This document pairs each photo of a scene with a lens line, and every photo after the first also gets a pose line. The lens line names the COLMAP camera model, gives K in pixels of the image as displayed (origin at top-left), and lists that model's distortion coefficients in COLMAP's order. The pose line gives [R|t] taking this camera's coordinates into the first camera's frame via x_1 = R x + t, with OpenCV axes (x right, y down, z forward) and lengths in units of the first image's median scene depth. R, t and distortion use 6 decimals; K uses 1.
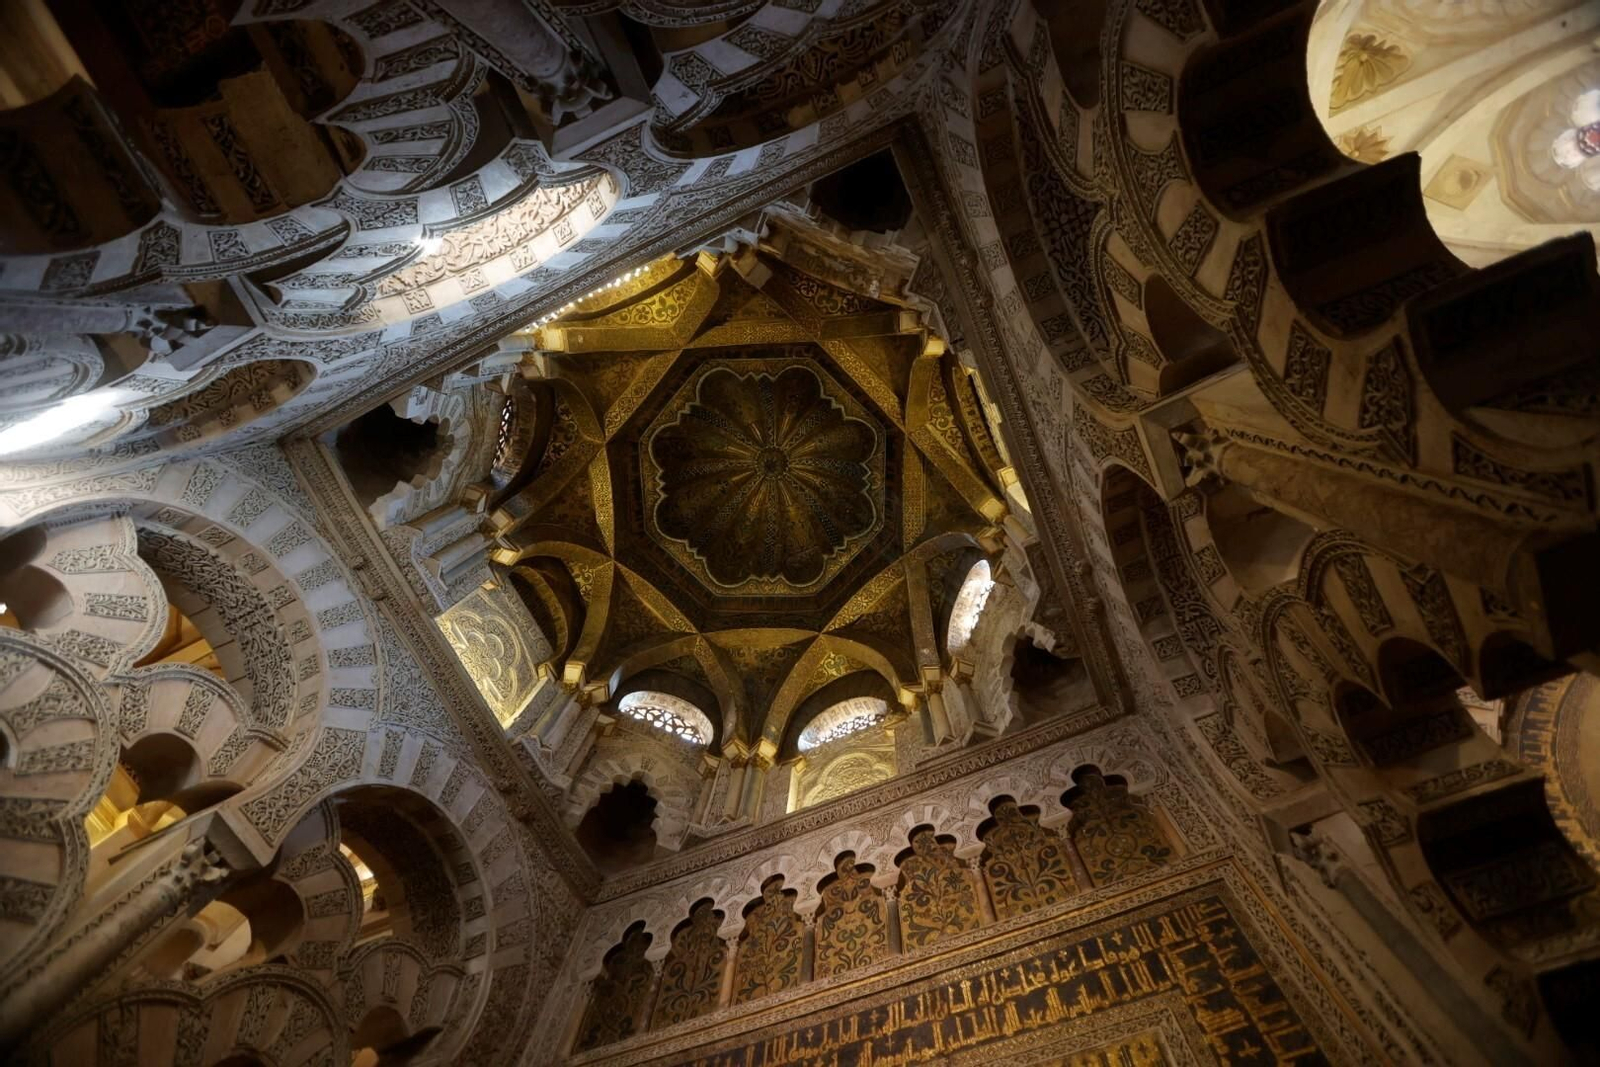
lens RADIAL K [[728.5, 0, 801.2], [0, 728.5, 538.2], [0, 0, 1]] dist [-0.076678, 0.030686]
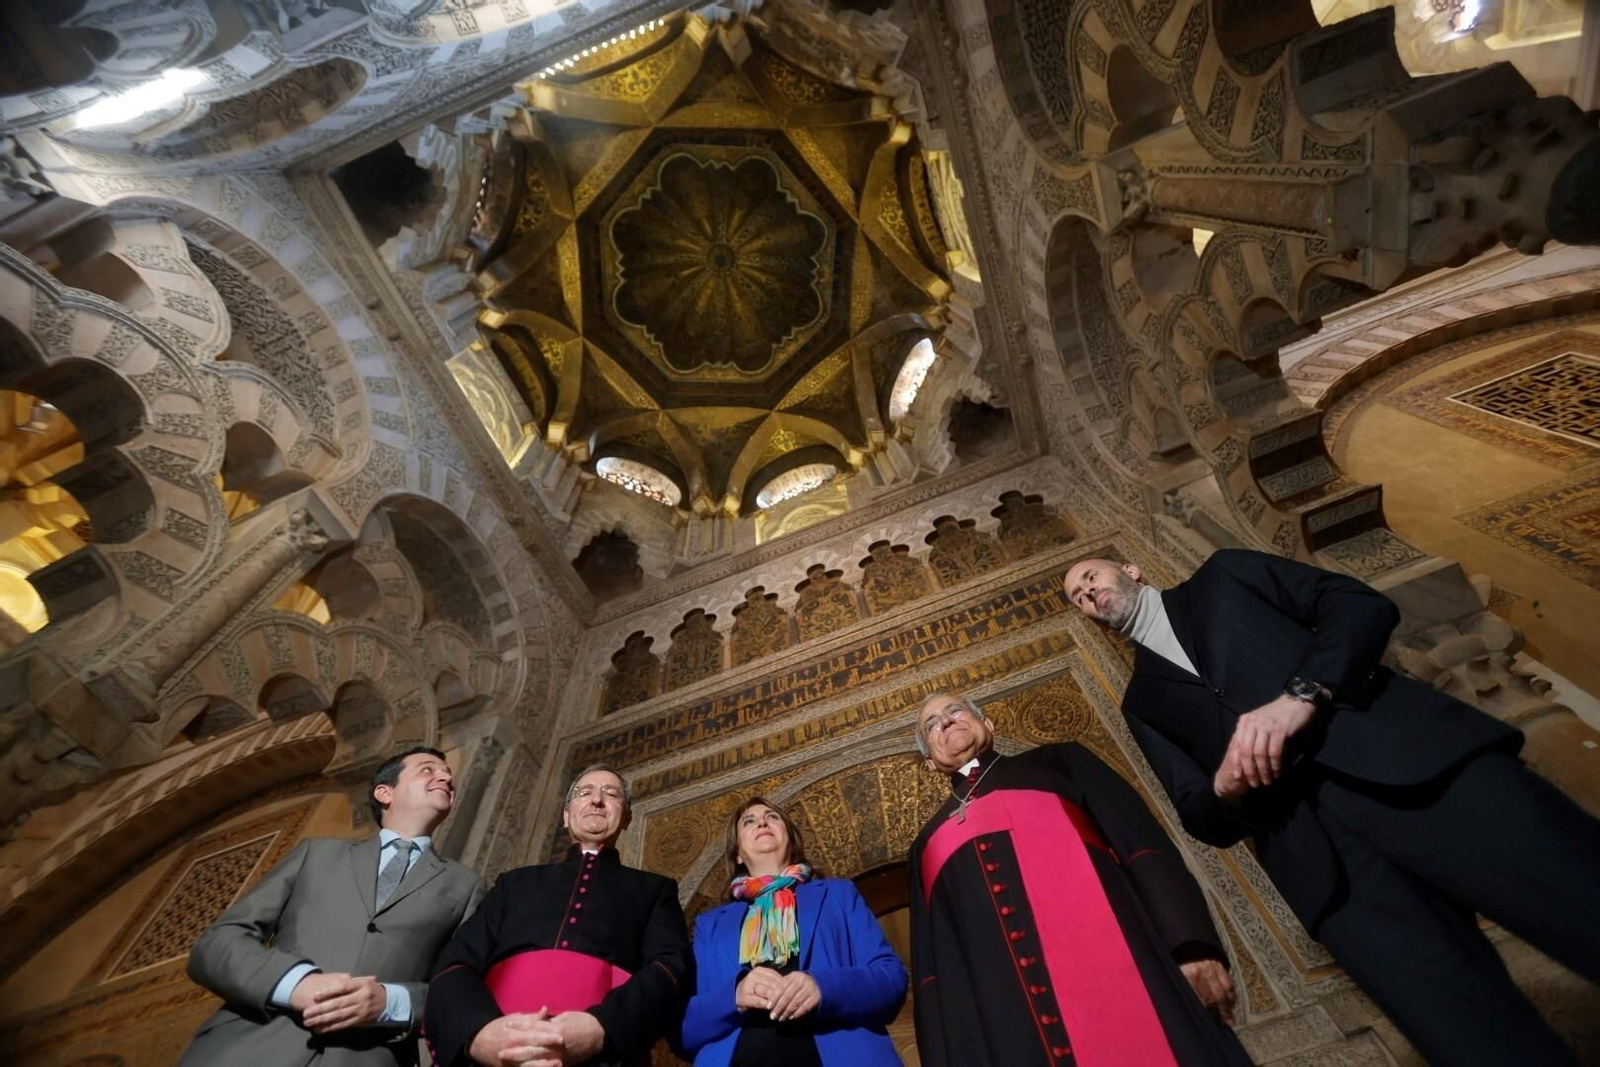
lens RADIAL K [[728.5, 0, 806.5], [0, 728.5, 535.0], [0, 0, 1]] dist [-0.076678, 0.030686]
pose [[0.987255, -0.002155, 0.159131, -0.164207], [-0.028930, 0.980818, 0.192765, 0.164202], [-0.156494, -0.194912, 0.968256, -0.200273]]
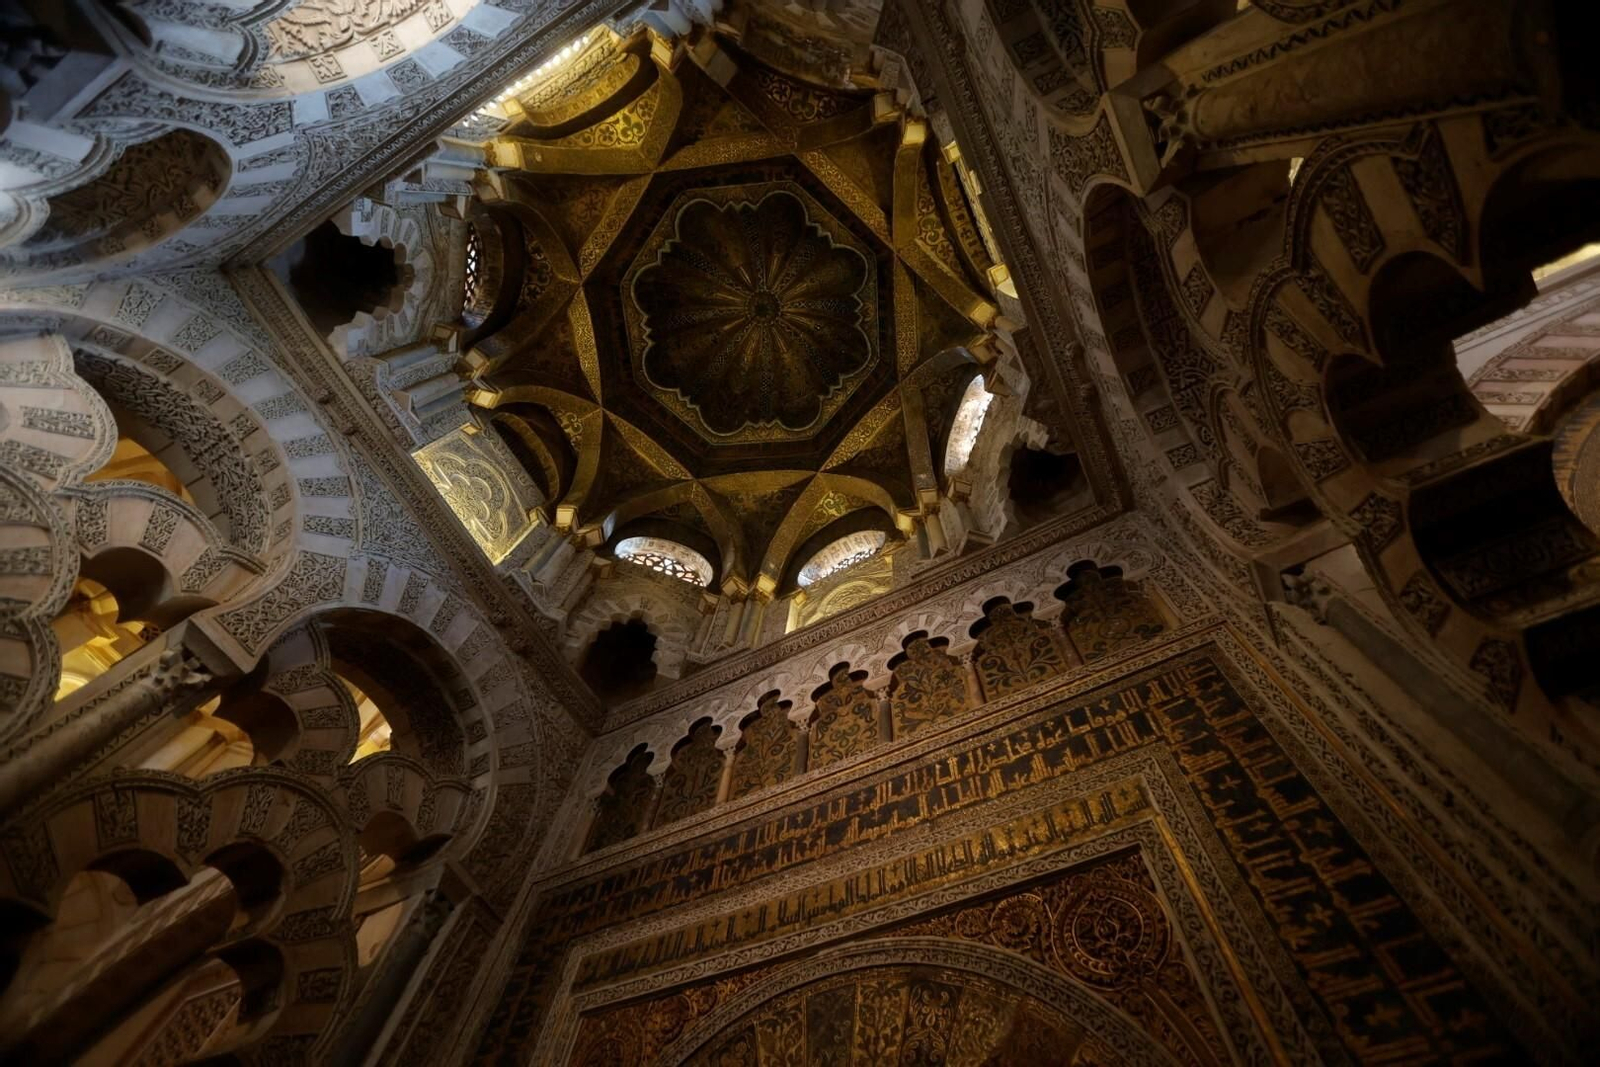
lens RADIAL K [[728.5, 0, 809.1], [0, 728.5, 540.1], [0, 0, 1]] dist [-0.076678, 0.030686]
pose [[0.998428, -0.049193, -0.026845, 0.059602], [0.052407, 0.989282, 0.136290, 0.142228], [0.019853, -0.137482, 0.990305, 0.031856]]
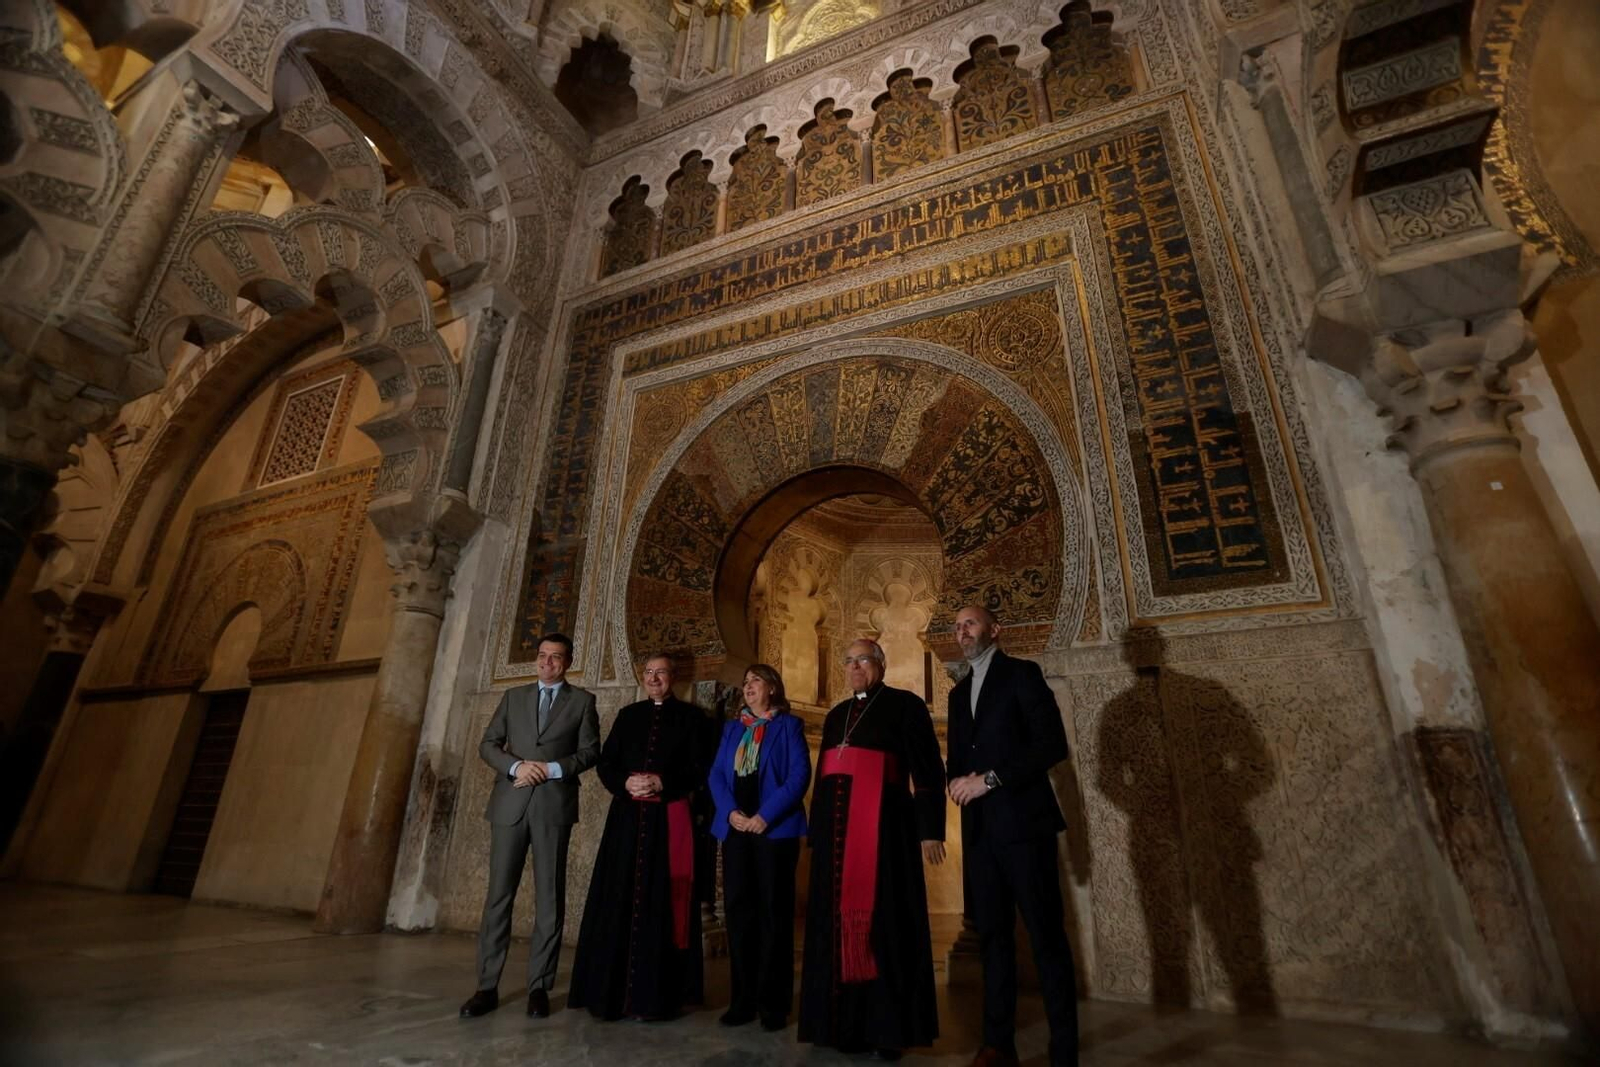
lens RADIAL K [[719.9, 0, 816.3], [0, 719.9, 545.1], [0, 0, 1]] dist [-0.065608, 0.020309]
pose [[0.999057, -0.027440, 0.033654, -0.002536], [-0.009623, 0.615852, 0.787803, 0.039891], [-0.042343, -0.787384, 0.615007, -0.135281]]
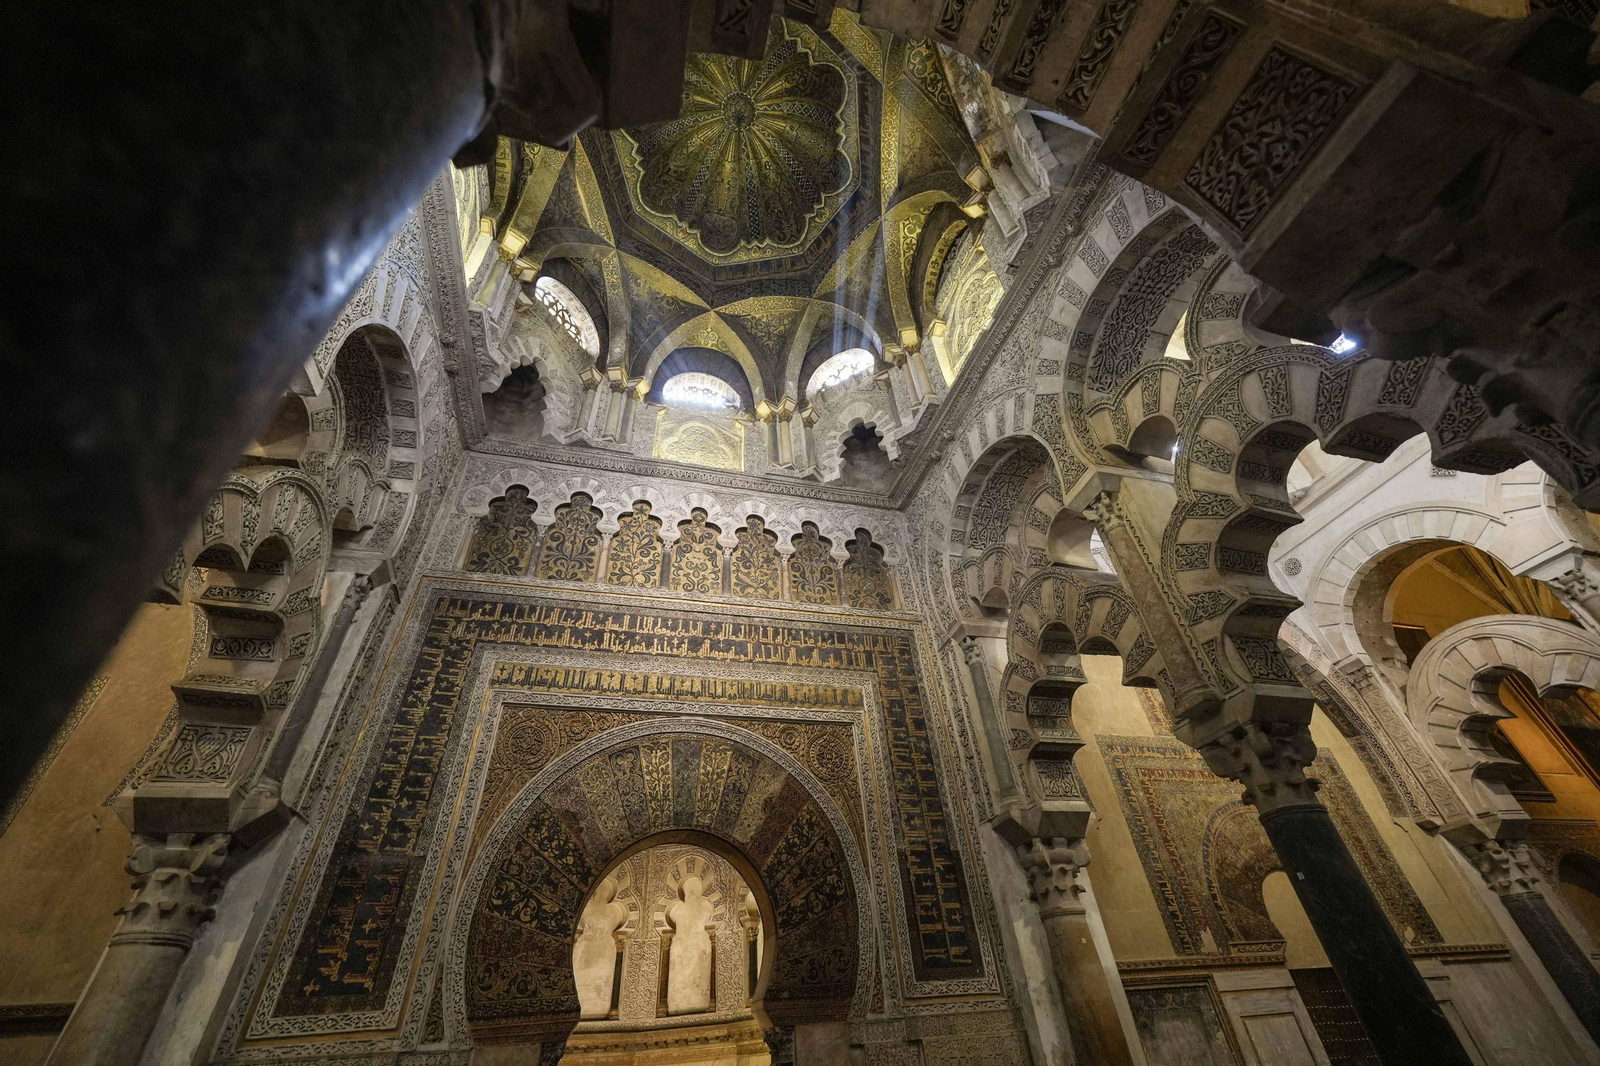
lens RADIAL K [[641.0, 0, 800.7], [0, 641.0, 531.9], [0, 0, 1]] dist [-0.003597, 0.001253]
pose [[0.755531, 0.335587, 0.562632, -0.533208], [-0.592406, 0.716649, 0.368061, -0.124704], [-0.279693, -0.611388, 0.740255, -0.024206]]
